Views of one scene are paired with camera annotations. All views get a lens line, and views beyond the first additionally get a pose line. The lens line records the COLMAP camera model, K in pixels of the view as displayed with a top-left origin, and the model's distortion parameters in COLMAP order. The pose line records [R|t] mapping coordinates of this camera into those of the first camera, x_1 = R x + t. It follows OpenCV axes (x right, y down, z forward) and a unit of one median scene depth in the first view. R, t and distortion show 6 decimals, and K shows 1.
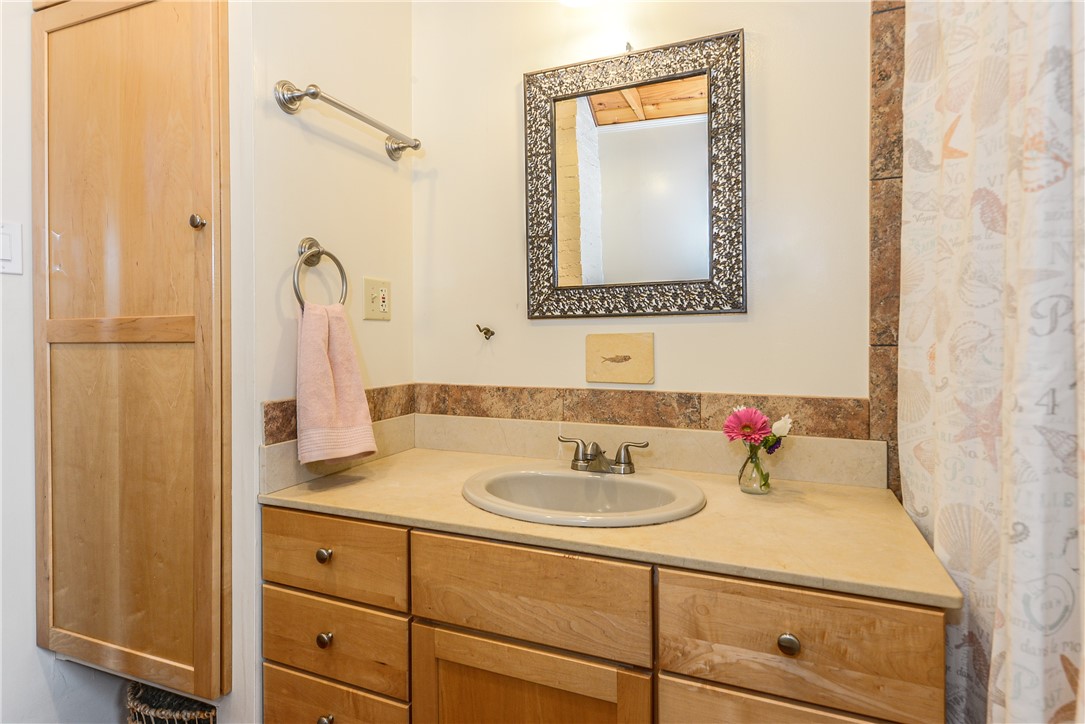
lens RADIAL K [[581.5, 0, 542.5], [0, 581.5, 351.6], [0, 0, 1]] dist [-0.003948, -0.000037]
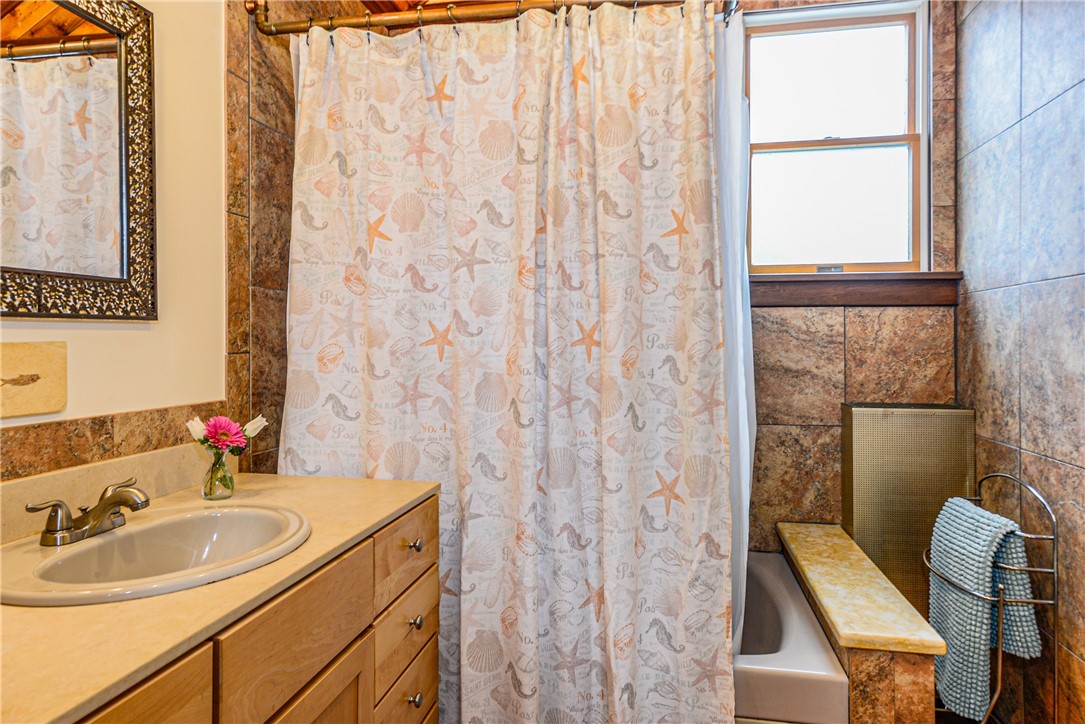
lens RADIAL K [[677.7, 0, 541.1], [0, 677.7, 356.9], [0, 0, 1]] dist [-0.001361, -0.000882]
pose [[-0.221595, -0.017037, 0.974990, -0.811015], [0.027283, 0.999348, 0.023664, -0.016979], [-0.974757, 0.031844, -0.220986, 0.621670]]
